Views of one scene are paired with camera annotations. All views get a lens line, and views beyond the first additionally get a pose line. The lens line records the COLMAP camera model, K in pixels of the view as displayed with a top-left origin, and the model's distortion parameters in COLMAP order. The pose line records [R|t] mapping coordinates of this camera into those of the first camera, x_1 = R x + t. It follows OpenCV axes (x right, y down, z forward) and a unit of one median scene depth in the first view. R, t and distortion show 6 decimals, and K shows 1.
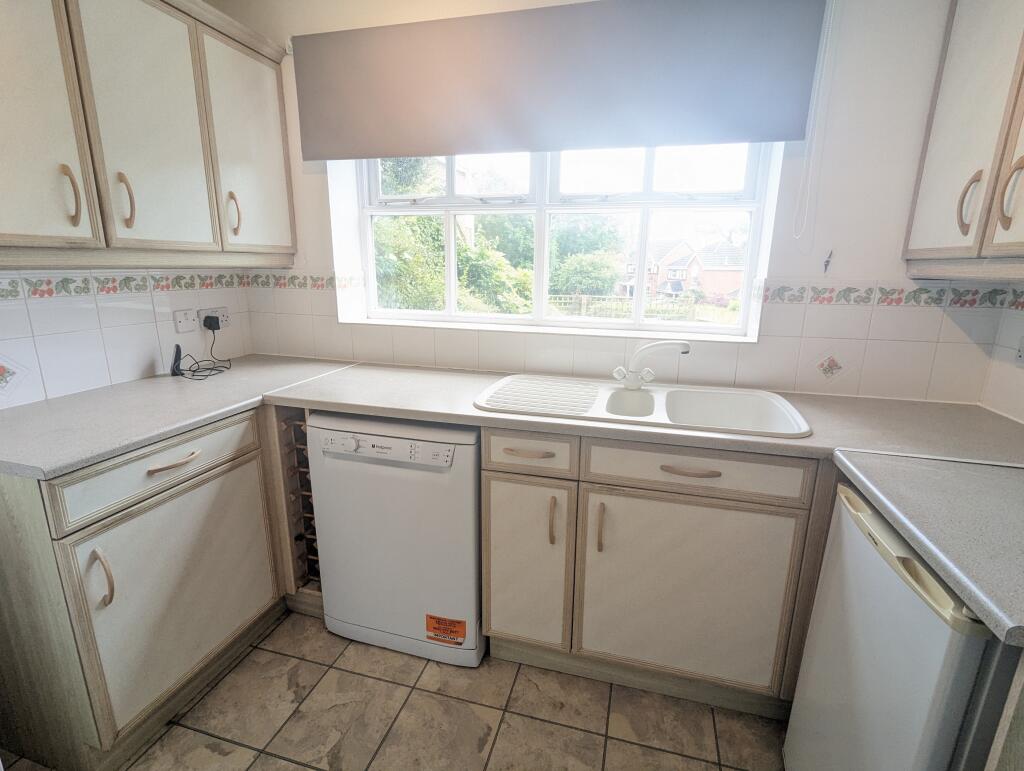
lens RADIAL K [[489.0, 0, 515.8], [0, 489.0, 385.5], [0, 0, 1]] dist [0.000852, -0.000108]
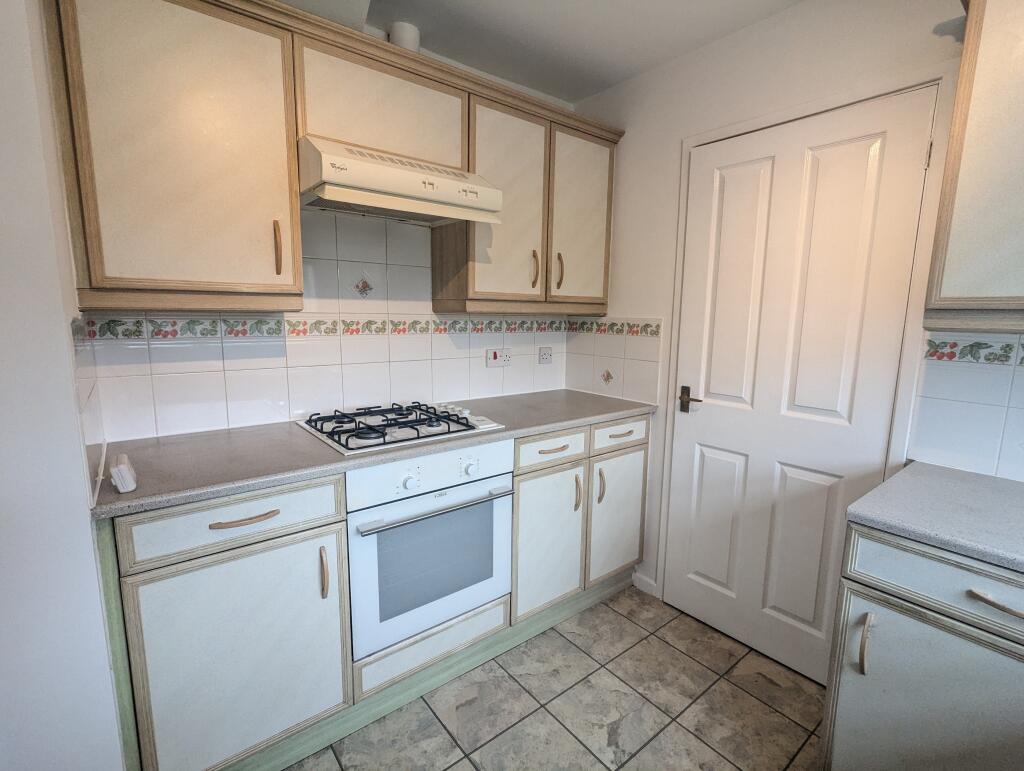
lens RADIAL K [[483.4, 0, 521.2], [0, 483.4, 387.9], [0, 0, 1]] dist [-0.001926, -0.000077]
pose [[-0.588179, 0.100465, -0.802466, 0.209707], [-0.220194, 0.934873, 0.278436, -0.155388], [0.778177, 0.340468, -0.527751, 0.644990]]
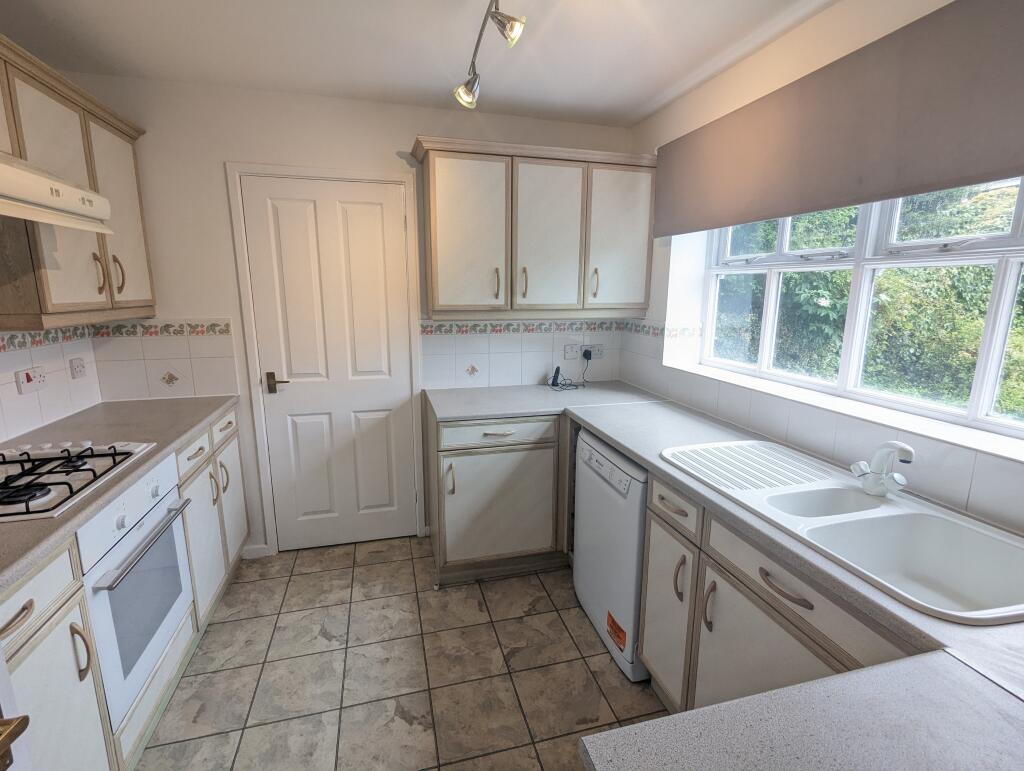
lens RADIAL K [[489.0, 0, 515.8], [0, 489.0, 385.5], [0, 0, 1]] dist [0.000852, -0.000108]
pose [[0.509056, 0.156481, -0.846390, 0.706296], [-0.205141, 0.977056, 0.057258, -0.108849], [0.835930, 0.144481, 0.529477, 0.097476]]
